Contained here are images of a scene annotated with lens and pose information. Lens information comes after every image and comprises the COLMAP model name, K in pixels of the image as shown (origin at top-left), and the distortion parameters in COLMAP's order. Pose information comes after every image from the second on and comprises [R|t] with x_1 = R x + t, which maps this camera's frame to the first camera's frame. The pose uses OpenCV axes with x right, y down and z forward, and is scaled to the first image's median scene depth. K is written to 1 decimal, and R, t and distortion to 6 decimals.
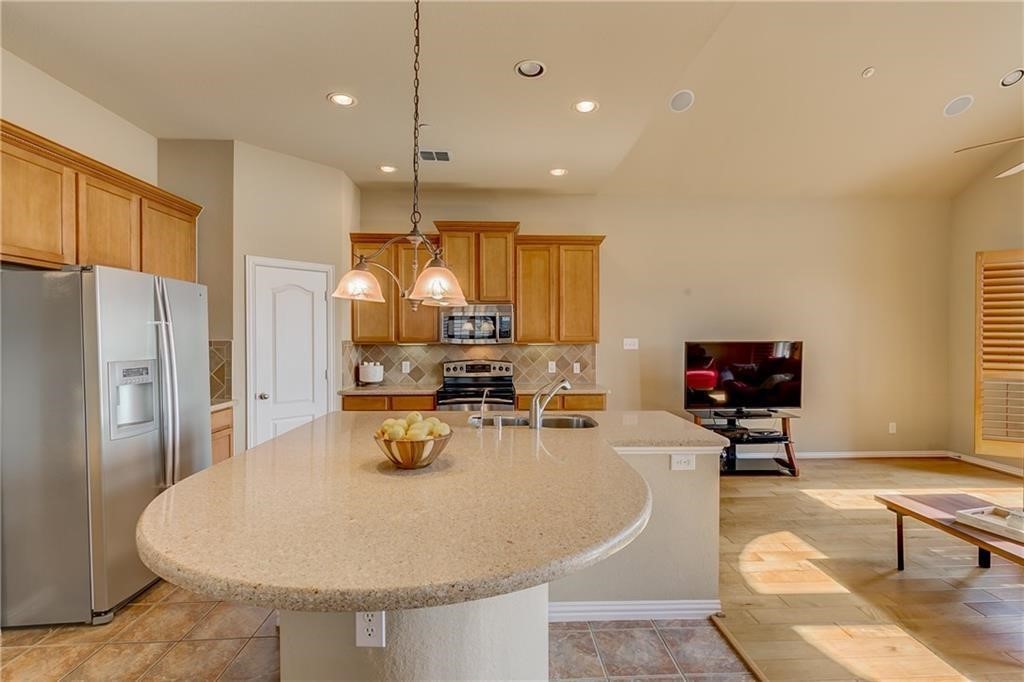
lens RADIAL K [[462.2, 0, 515.6], [0, 462.2, 345.8], [0, 0, 1]] dist [0.001918, -0.002365]
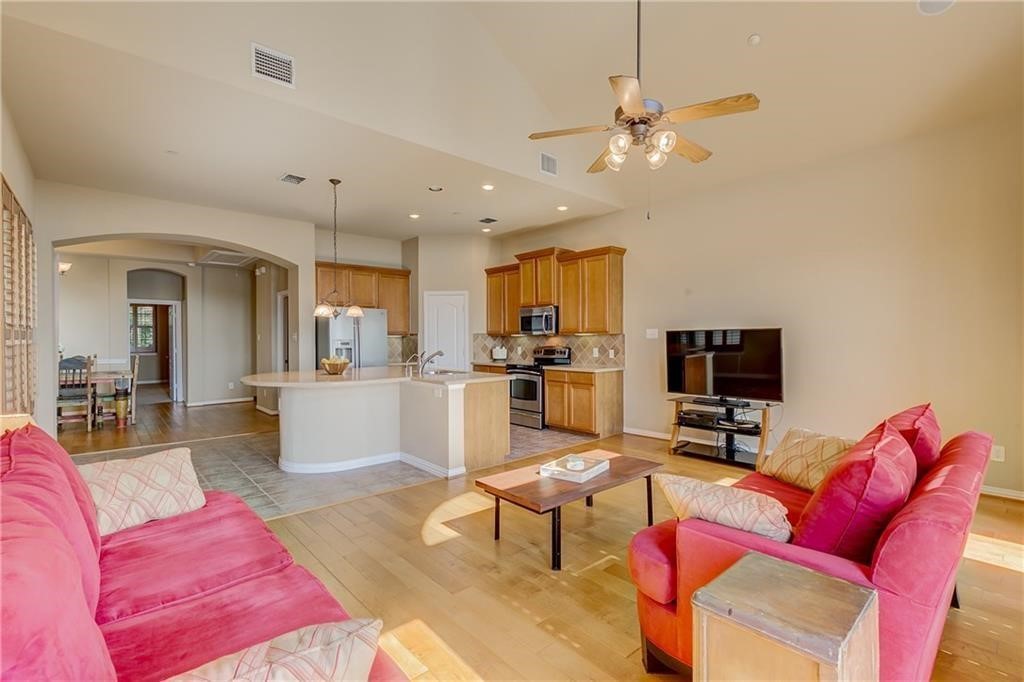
lens RADIAL K [[462.2, 0, 513.9], [0, 462.2, 341.7], [0, 0, 1]] dist [0.001918, -0.002365]
pose [[0.632988, 0.002098, -0.774159, 0.987729], [-0.007001, 0.999971, -0.003014, 0.023223], [0.774130, 0.007328, 0.632984, 0.022263]]
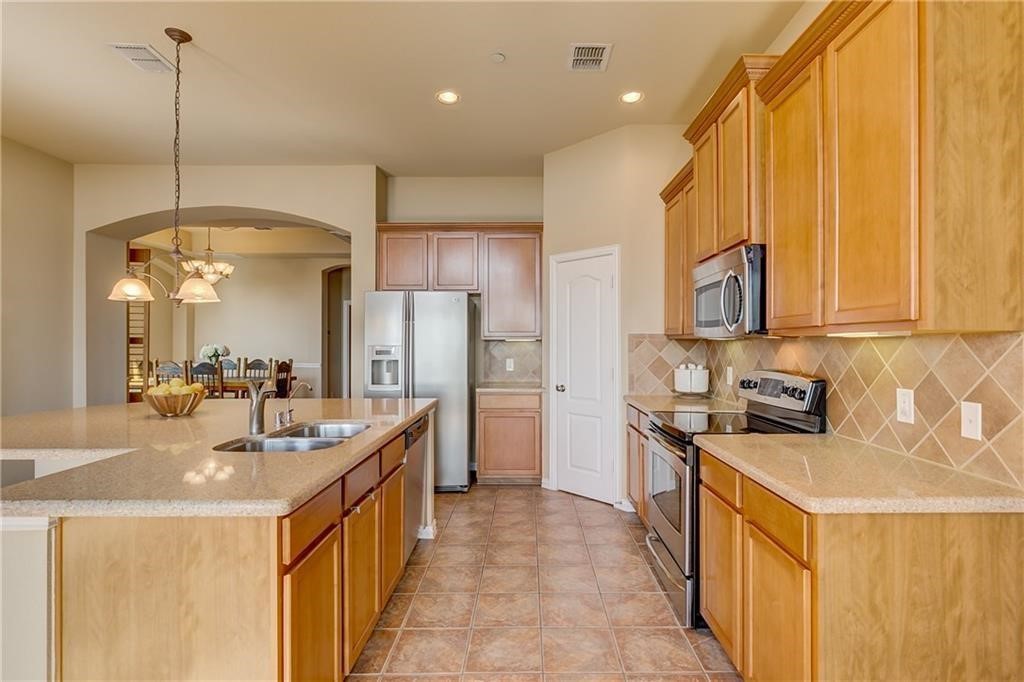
lens RADIAL K [[507.7, 0, 525.0], [0, 507.7, 339.2], [0, 0, 1]] dist [-0.003196, -0.000969]
pose [[-0.041125, -0.007363, -0.999127, 0.480145], [-0.016535, 0.999841, -0.006688, 0.006421], [0.999017, 0.016245, -0.041240, 0.799869]]
